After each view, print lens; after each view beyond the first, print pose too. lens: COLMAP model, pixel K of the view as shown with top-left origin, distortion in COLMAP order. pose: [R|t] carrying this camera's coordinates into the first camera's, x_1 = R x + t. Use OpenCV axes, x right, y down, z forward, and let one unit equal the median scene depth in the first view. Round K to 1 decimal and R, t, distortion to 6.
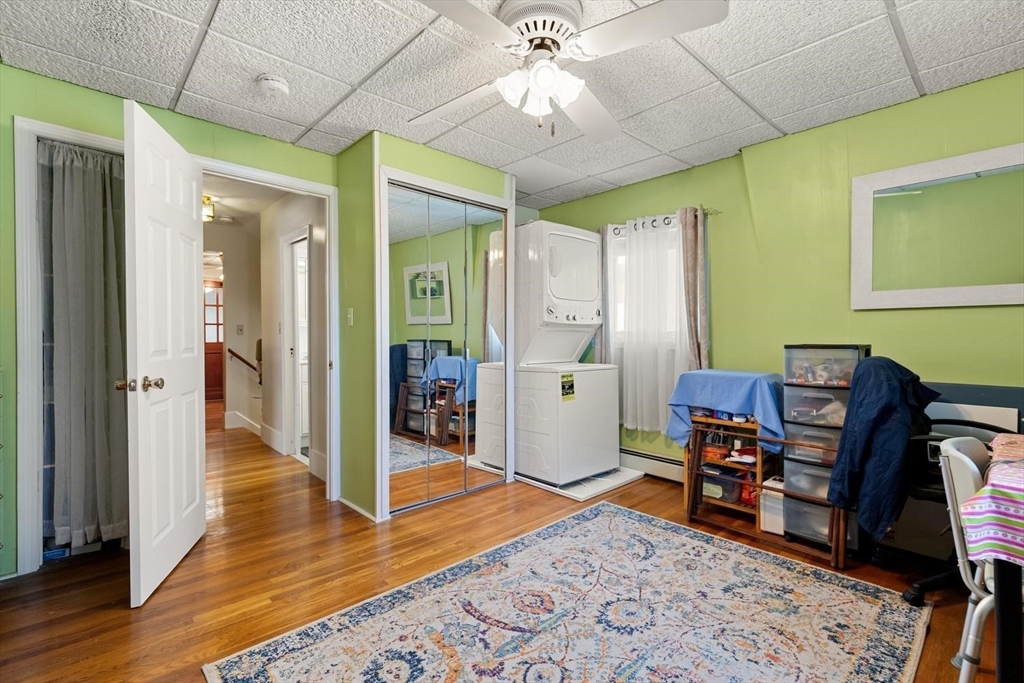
lens RADIAL K [[464.7, 0, 507.1], [0, 464.7, 340.5], [0, 0, 1]] dist [0.008355, -0.001848]
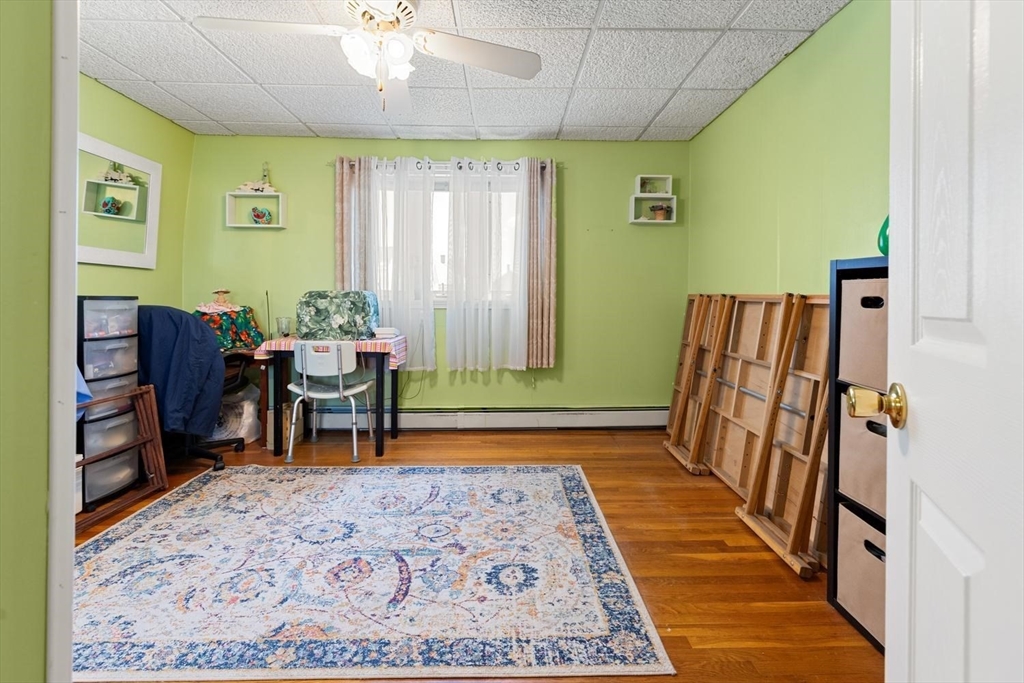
lens RADIAL K [[464.7, 0, 511.6], [0, 464.7, 300.1], [0, 0, 1]] dist [0.008355, -0.001848]
pose [[-0.746167, -0.007812, 0.665713, -0.816434], [-0.003808, 0.999965, 0.007467, 0.010415], [-0.665748, 0.003036, -0.746171, 1.510391]]
